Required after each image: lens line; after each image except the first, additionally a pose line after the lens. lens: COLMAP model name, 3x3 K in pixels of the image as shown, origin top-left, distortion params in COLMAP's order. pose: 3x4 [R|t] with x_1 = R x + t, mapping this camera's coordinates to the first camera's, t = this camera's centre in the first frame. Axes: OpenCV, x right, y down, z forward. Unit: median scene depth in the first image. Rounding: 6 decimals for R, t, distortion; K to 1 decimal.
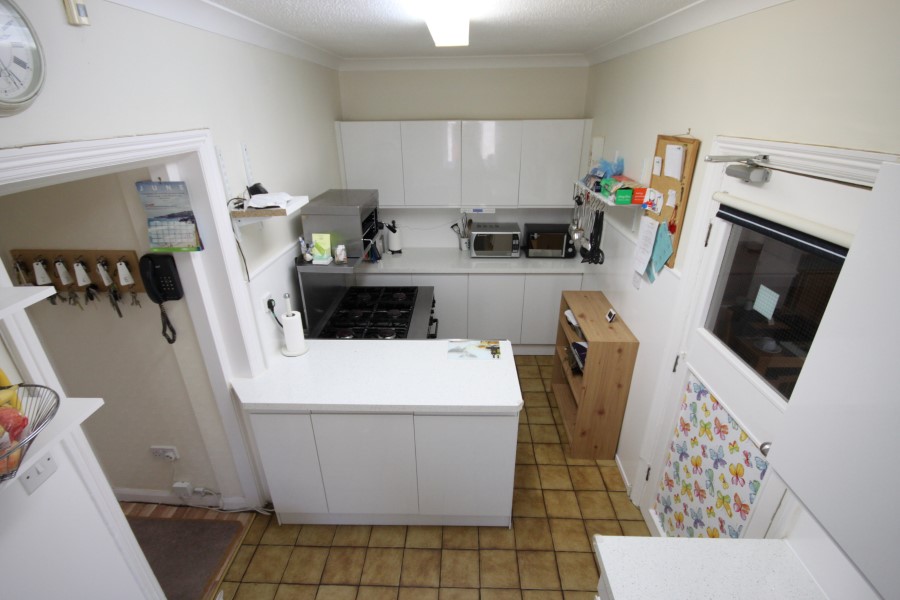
lens RADIAL K [[418.3, 0, 450.7], [0, 418.3, 300.2], [0, 0, 1]] dist [-0.001560, -0.000109]
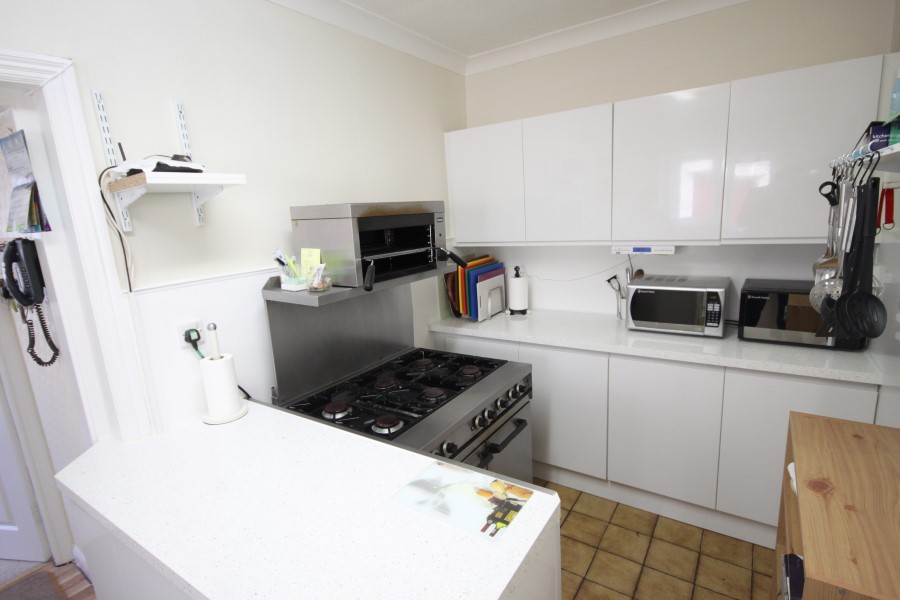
lens RADIAL K [[451.5, 0, 449.8], [0, 451.5, 303.1], [0, 0, 1]] dist [0.014813, 0.000685]
pose [[0.847926, 0.068182, -0.525712, 0.175629], [-0.168683, 0.974851, -0.145639, -0.003845], [0.502561, 0.212170, 0.838103, 0.348639]]
